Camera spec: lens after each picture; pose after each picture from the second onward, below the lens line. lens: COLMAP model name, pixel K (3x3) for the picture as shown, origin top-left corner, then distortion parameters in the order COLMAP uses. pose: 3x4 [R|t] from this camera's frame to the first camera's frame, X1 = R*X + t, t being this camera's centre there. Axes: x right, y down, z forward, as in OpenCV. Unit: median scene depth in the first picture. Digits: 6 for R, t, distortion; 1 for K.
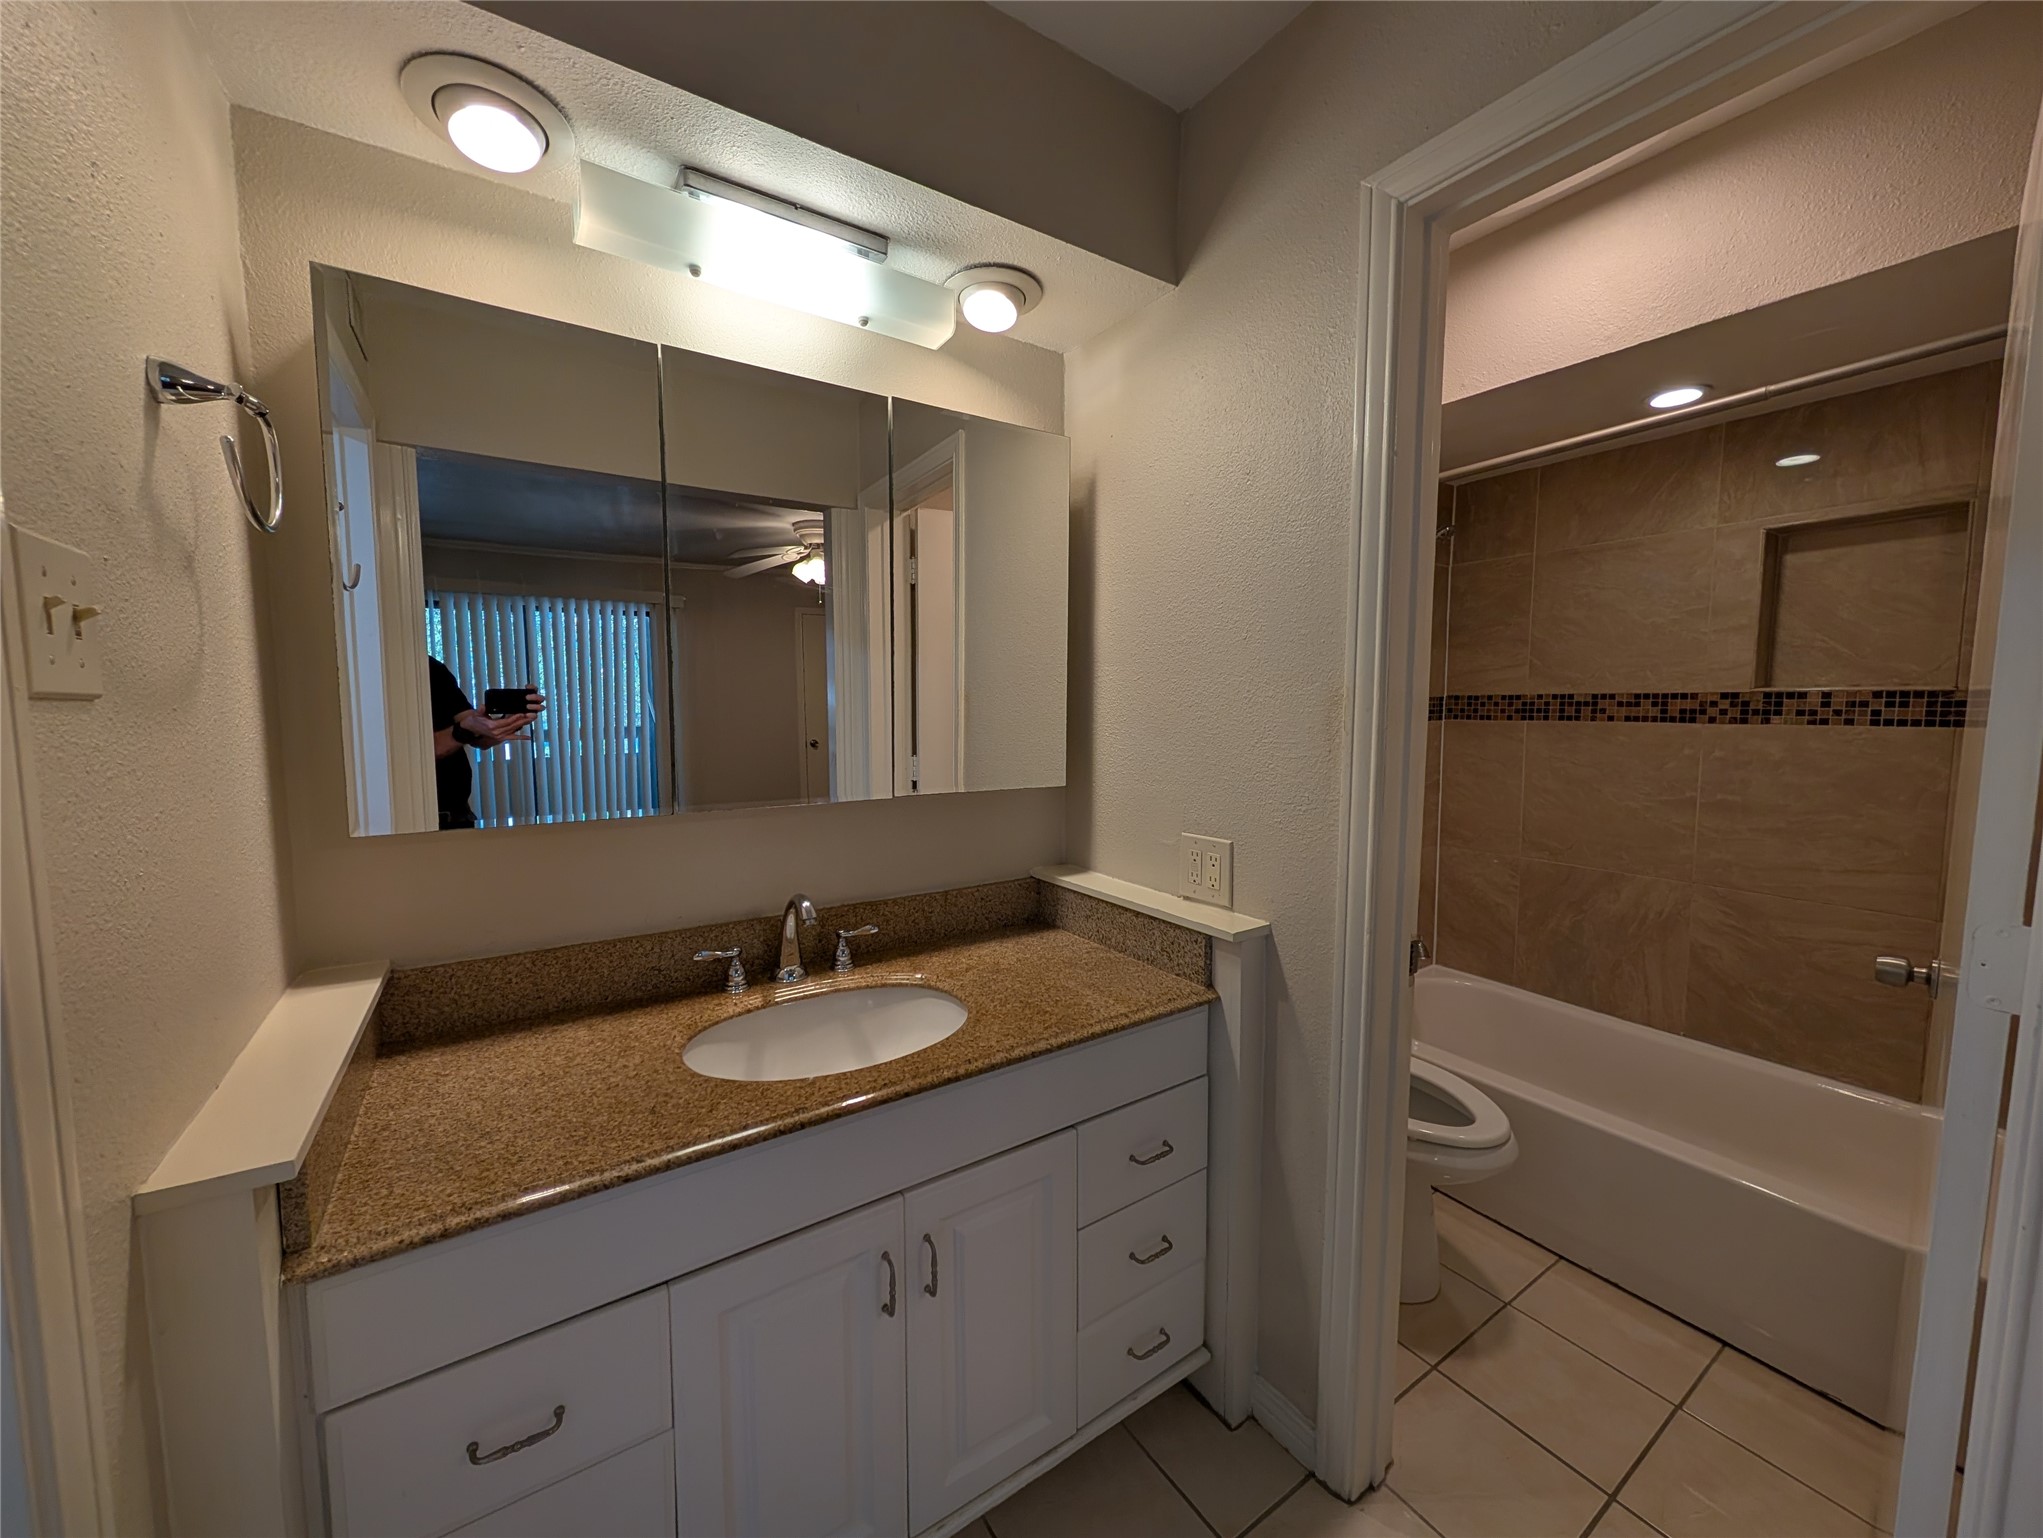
lens RADIAL K [[773.1, 0, 1018.3], [0, 773.1, 768.2], [0, 0, 1]] dist [0.000416, -0.000071]
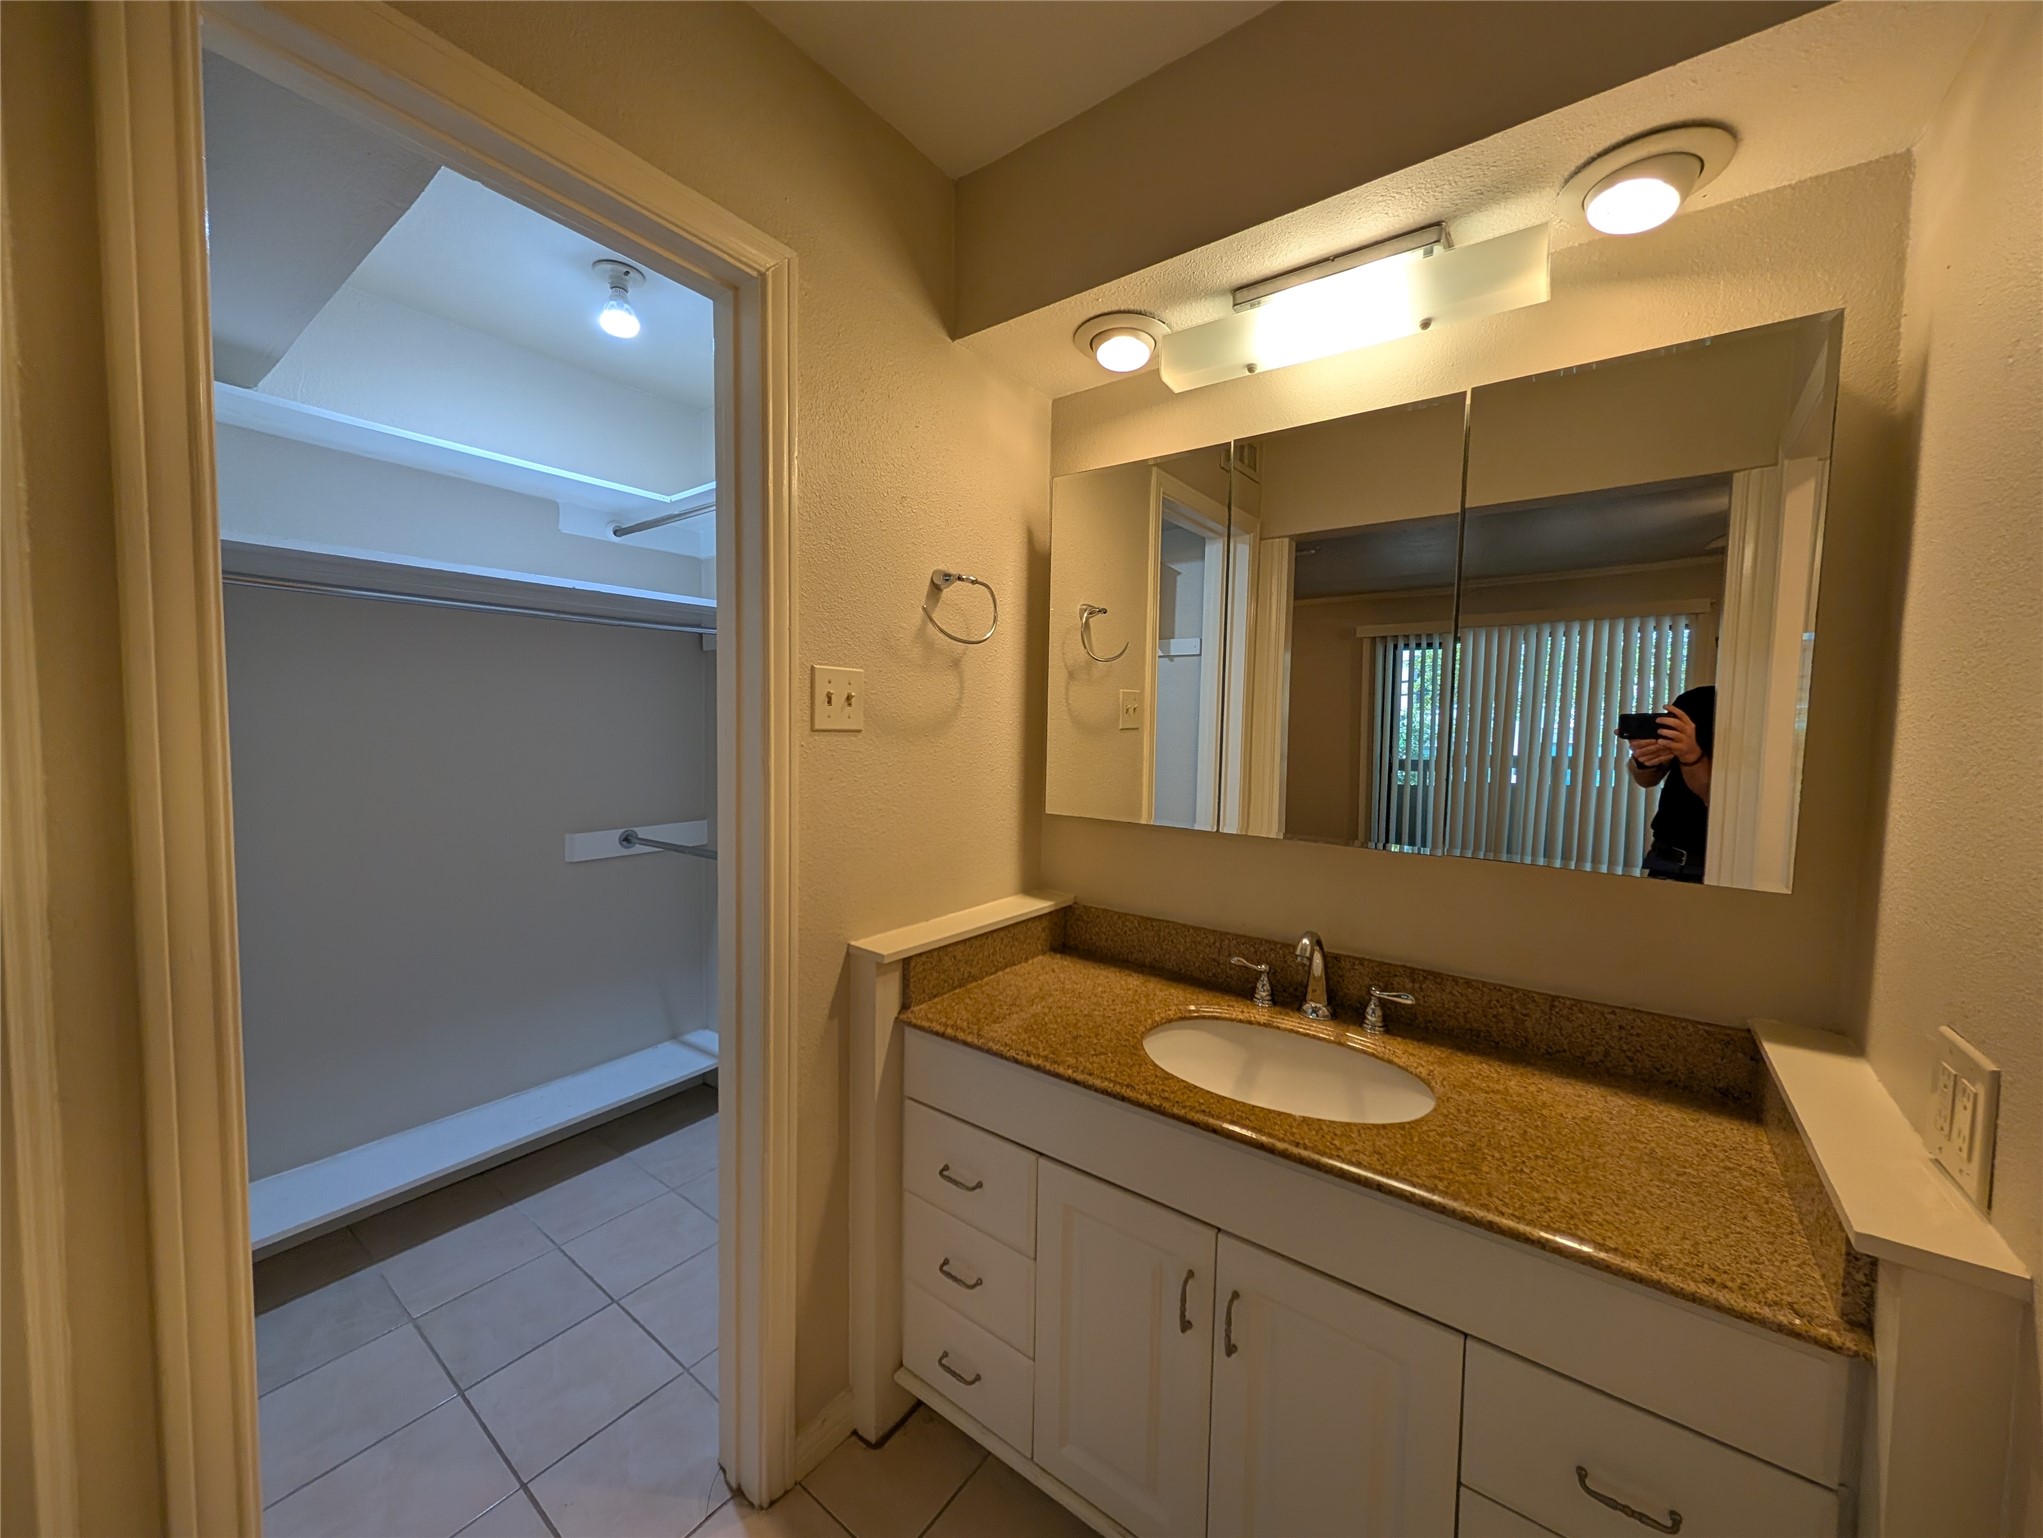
lens RADIAL K [[774.1, 0, 1021.5], [0, 774.1, 769.0], [0, 0, 1]] dist [-0.012375, 0.000002]
pose [[0.329056, 0.069051, -0.941782, 1.205899], [-0.096792, 0.994536, 0.039099, -0.115541], [0.939337, 0.078291, 0.333942, 0.676611]]
